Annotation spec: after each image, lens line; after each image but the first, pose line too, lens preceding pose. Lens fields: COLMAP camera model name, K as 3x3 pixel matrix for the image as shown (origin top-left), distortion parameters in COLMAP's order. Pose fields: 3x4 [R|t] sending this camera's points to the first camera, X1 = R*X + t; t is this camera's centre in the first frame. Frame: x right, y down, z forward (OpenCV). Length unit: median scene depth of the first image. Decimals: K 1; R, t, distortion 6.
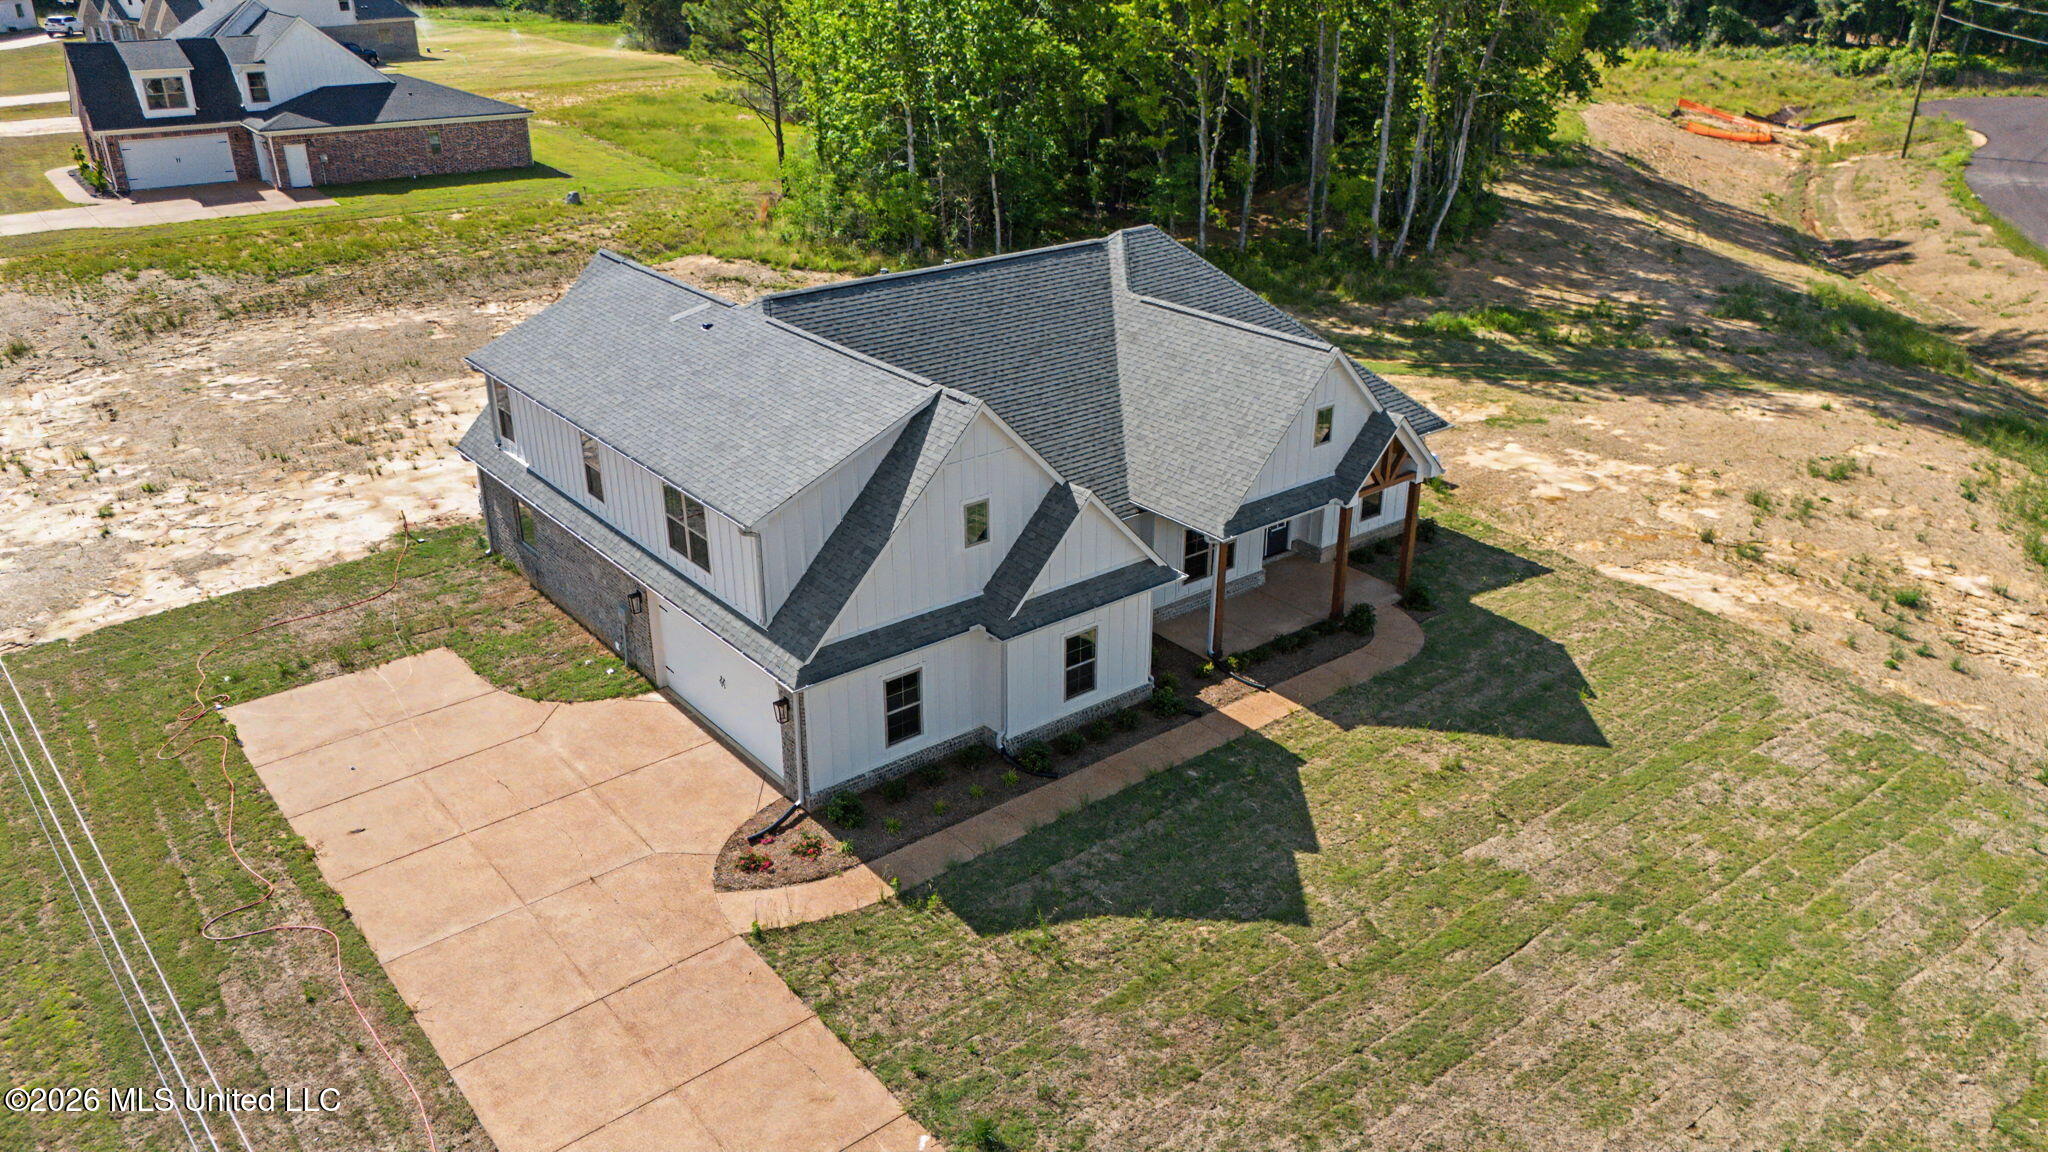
lens RADIAL K [[1518.2, 0, 1015.1], [0, 1518.2, 571.9], [0, 0, 1]] dist [0.074023, -0.093695]
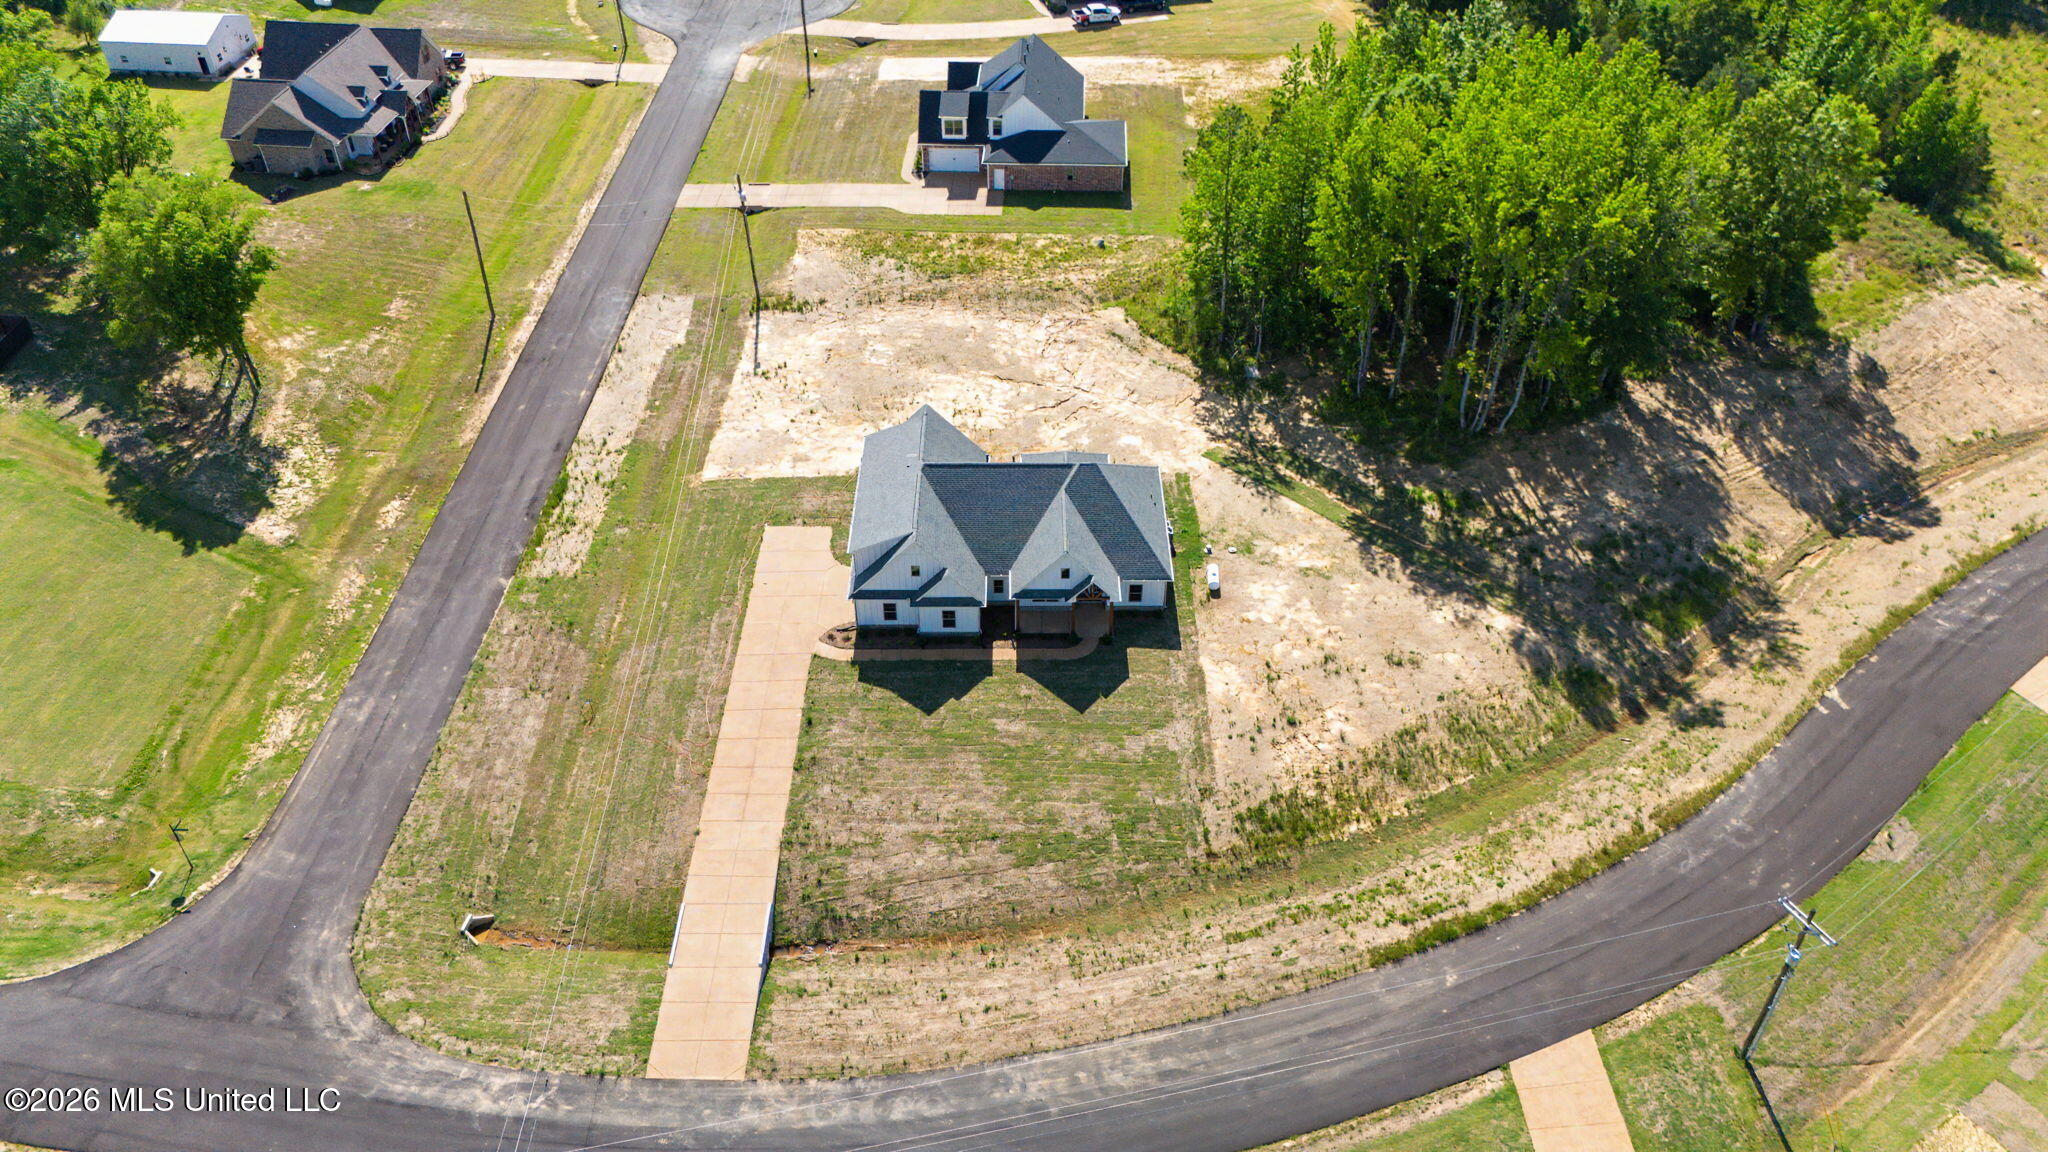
lens RADIAL K [[1518.2, 0, 1015.1], [0, 1518.2, 571.9], [0, 0, 1]] dist [0.074023, -0.093695]
pose [[0.782402, 0.389915, -0.485606, 1.449999], [-0.252876, 0.911479, 0.324437, -0.959137], [0.569123, -0.131042, 0.811743, -1.304741]]
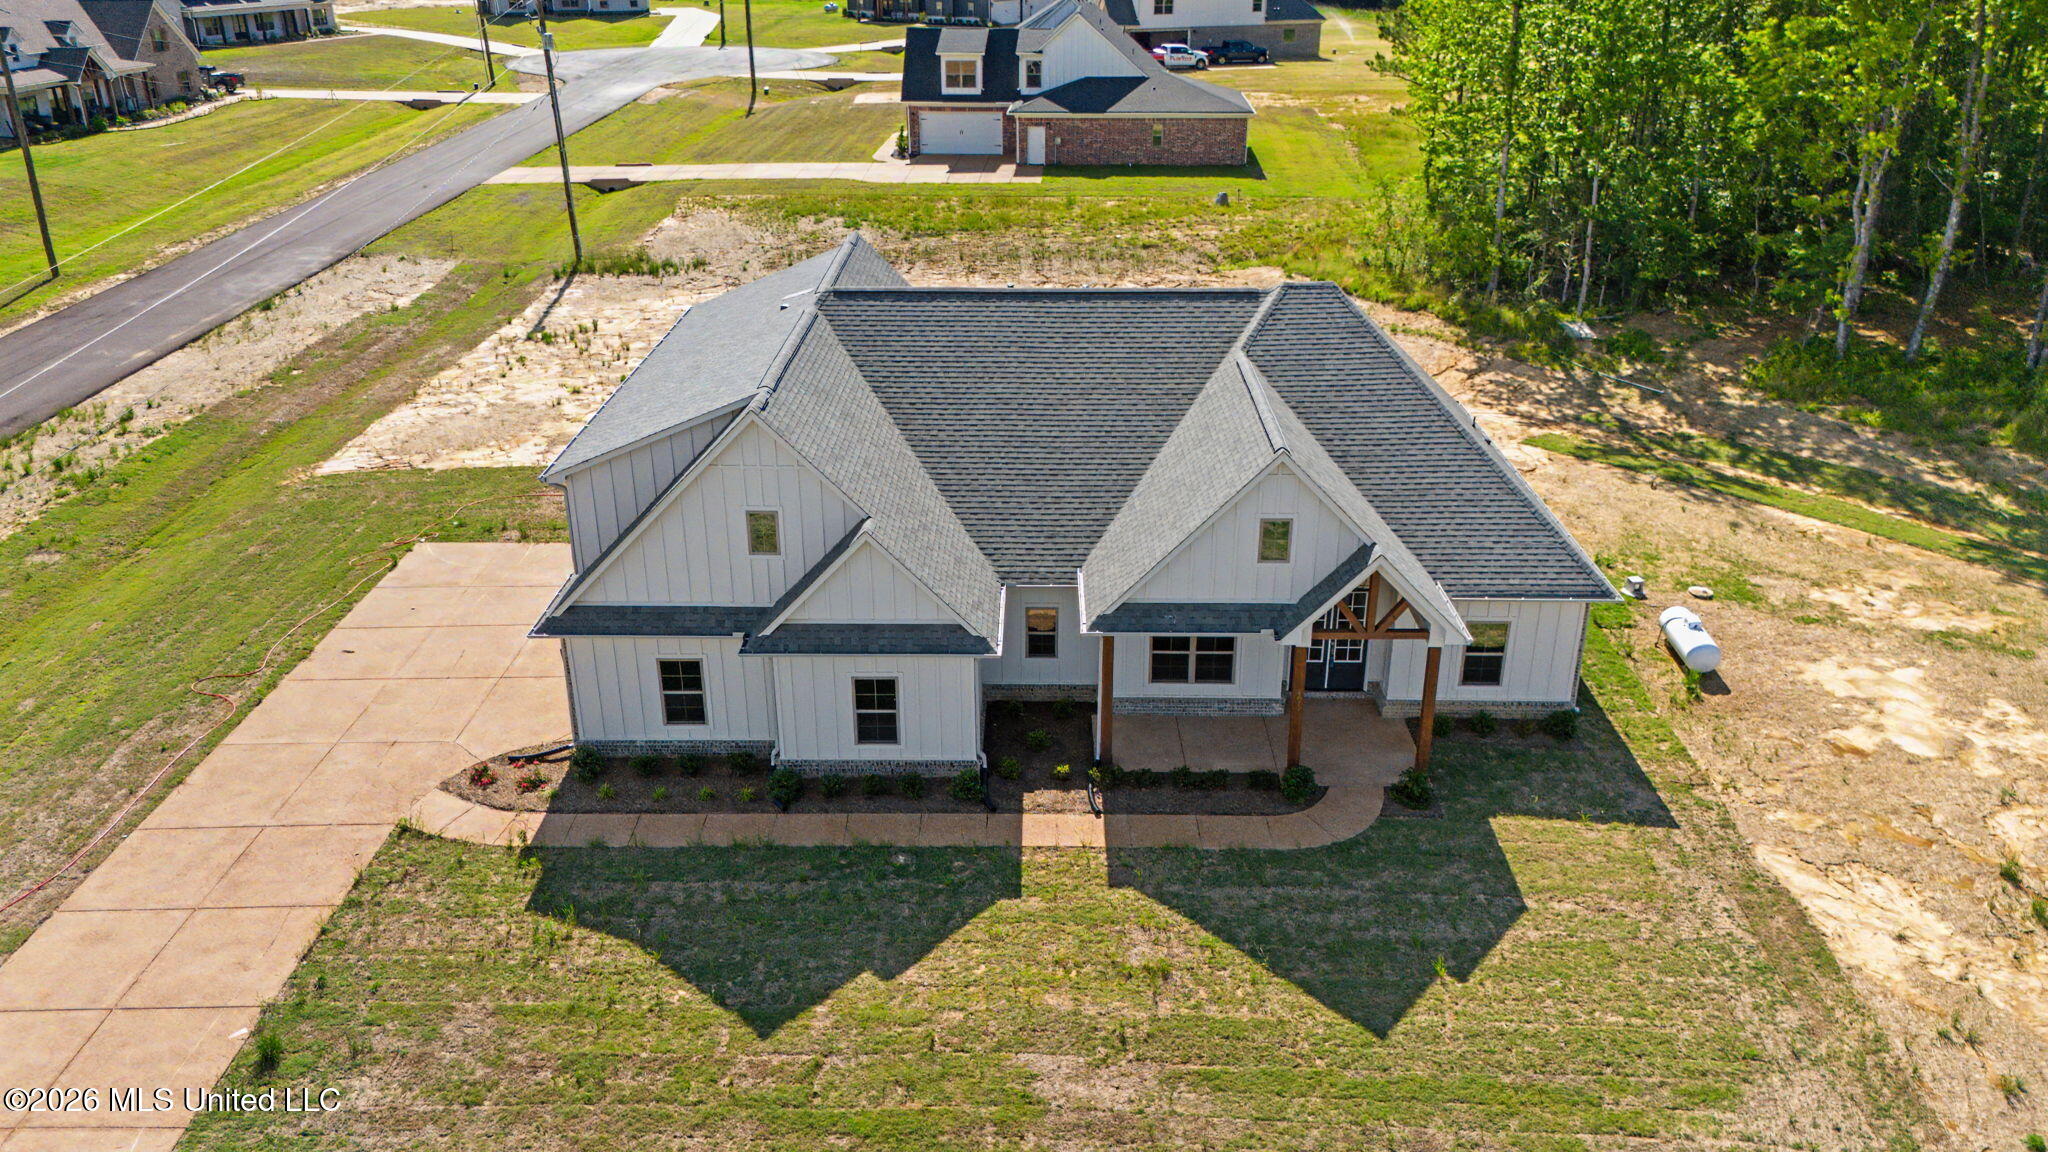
lens RADIAL K [[1518.2, 0, 1015.1], [0, 1518.2, 571.9], [0, 0, 1]] dist [0.074023, -0.093695]
pose [[0.771393, 0.254605, -0.583206, 0.558892], [-0.256836, 0.963077, 0.080730, -0.106147], [0.582227, 0.087513, 0.808302, 0.242743]]
